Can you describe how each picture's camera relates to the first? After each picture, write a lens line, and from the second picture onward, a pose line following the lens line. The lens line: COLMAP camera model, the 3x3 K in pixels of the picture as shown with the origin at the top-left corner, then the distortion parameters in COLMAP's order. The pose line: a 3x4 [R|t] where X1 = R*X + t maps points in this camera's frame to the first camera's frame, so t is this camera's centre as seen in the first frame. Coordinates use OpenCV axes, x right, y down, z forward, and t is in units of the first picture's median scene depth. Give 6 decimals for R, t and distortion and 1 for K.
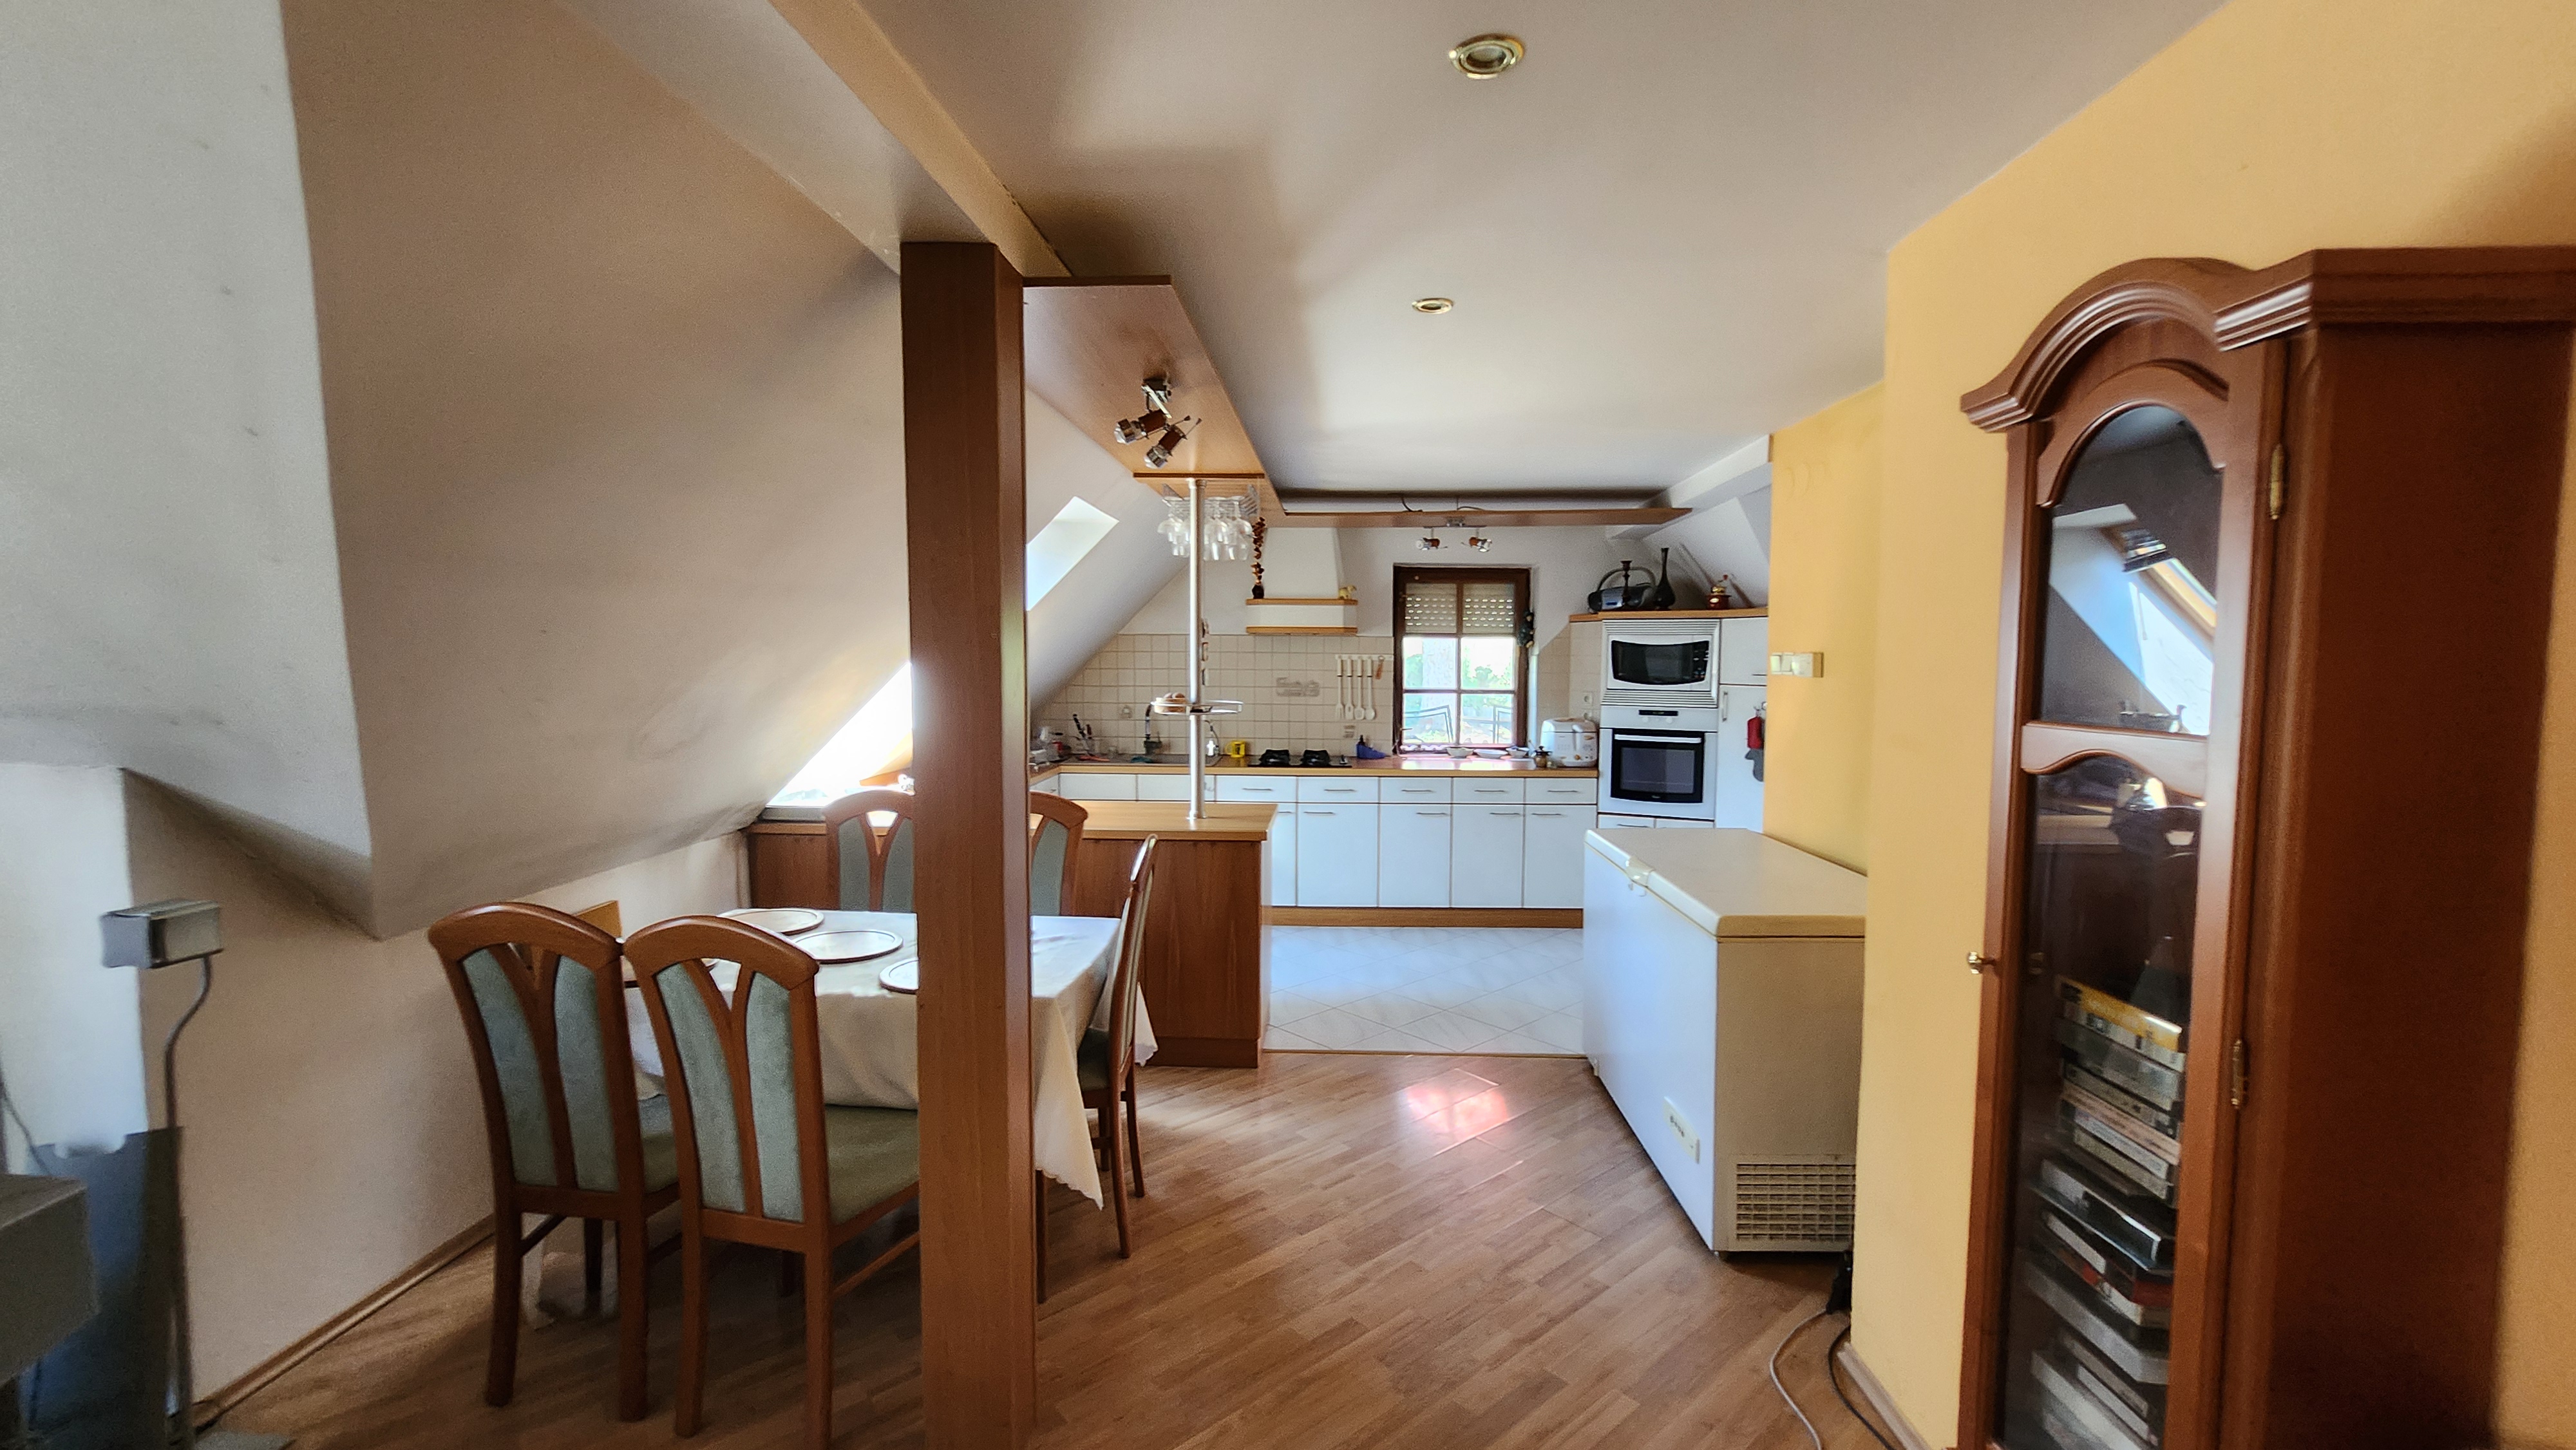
lens RADIAL K [[1022.8, 0, 1306.4], [0, 1022.8, 711.5], [0, 0, 1]] dist [0.002793, -0.000671]
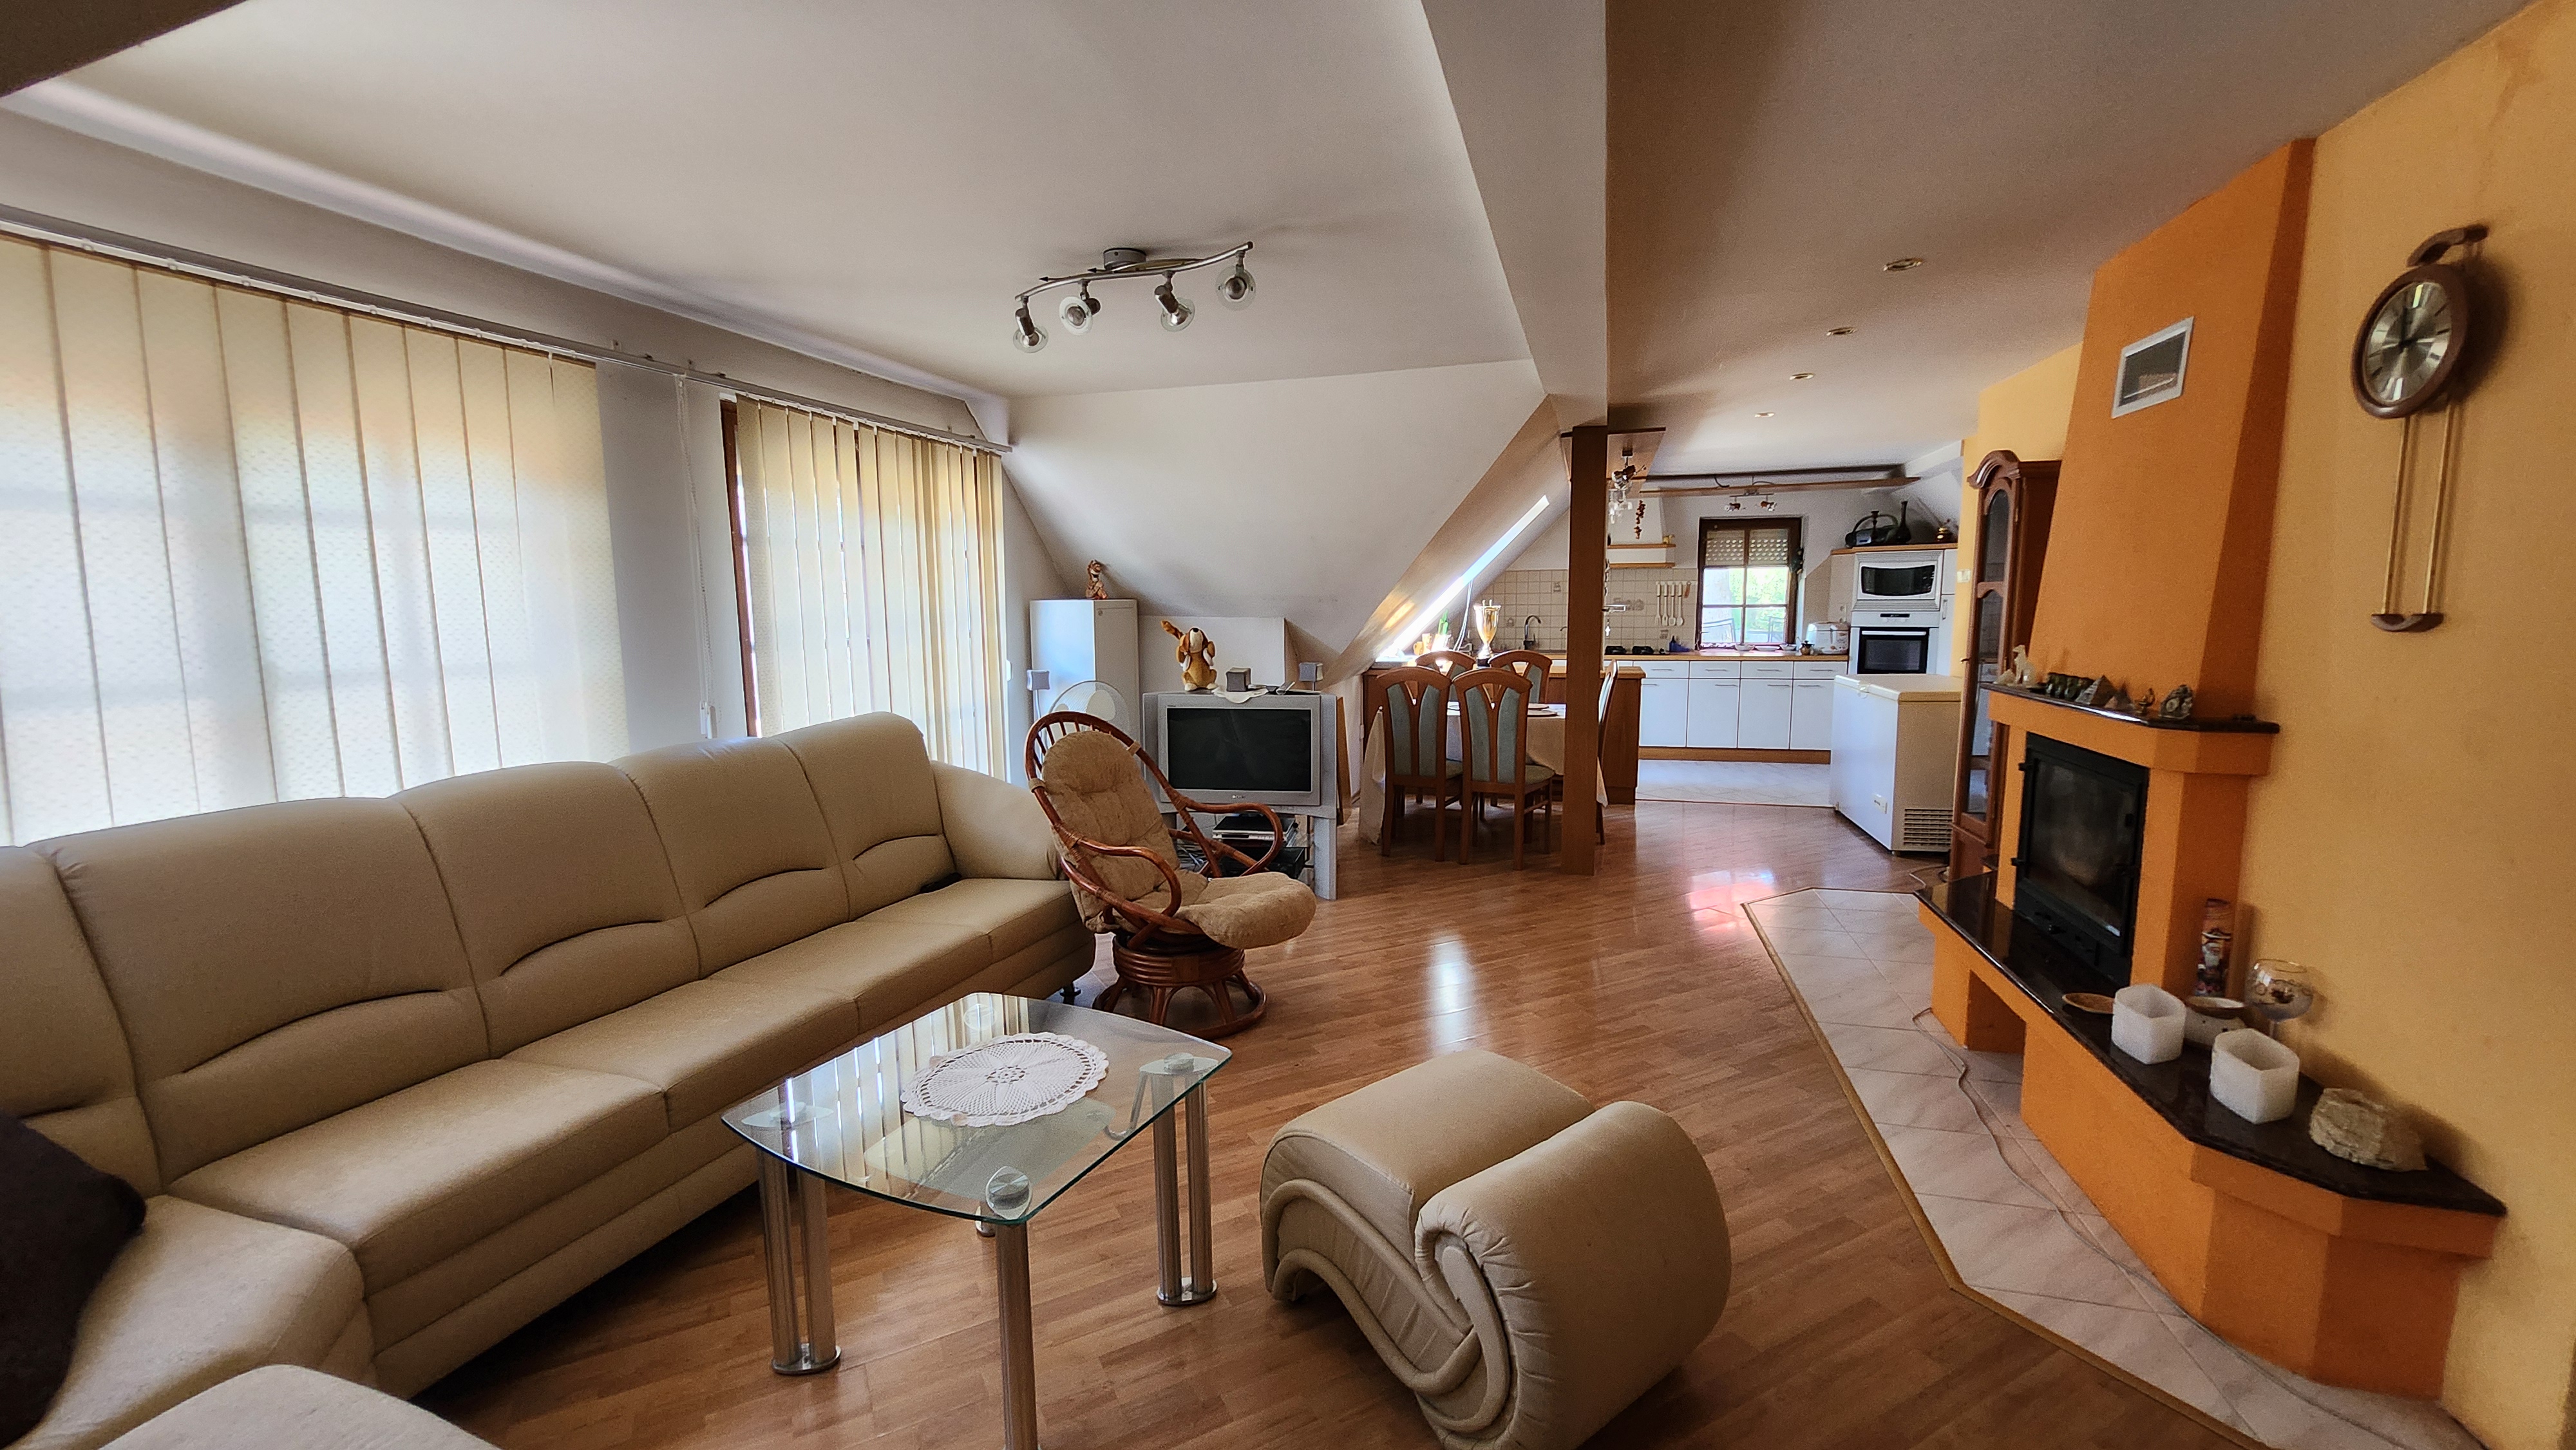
lens RADIAL K [[1022.8, 0, 1279.1], [0, 1022.8, 737.7], [0, 0, 1]] dist [0.002793, -0.000671]
pose [[0.970567, 0.013726, -0.240441, -0.152038], [0.005120, 0.996973, 0.077580, 0.055773], [0.240779, -0.076527, 0.967558, -0.623499]]
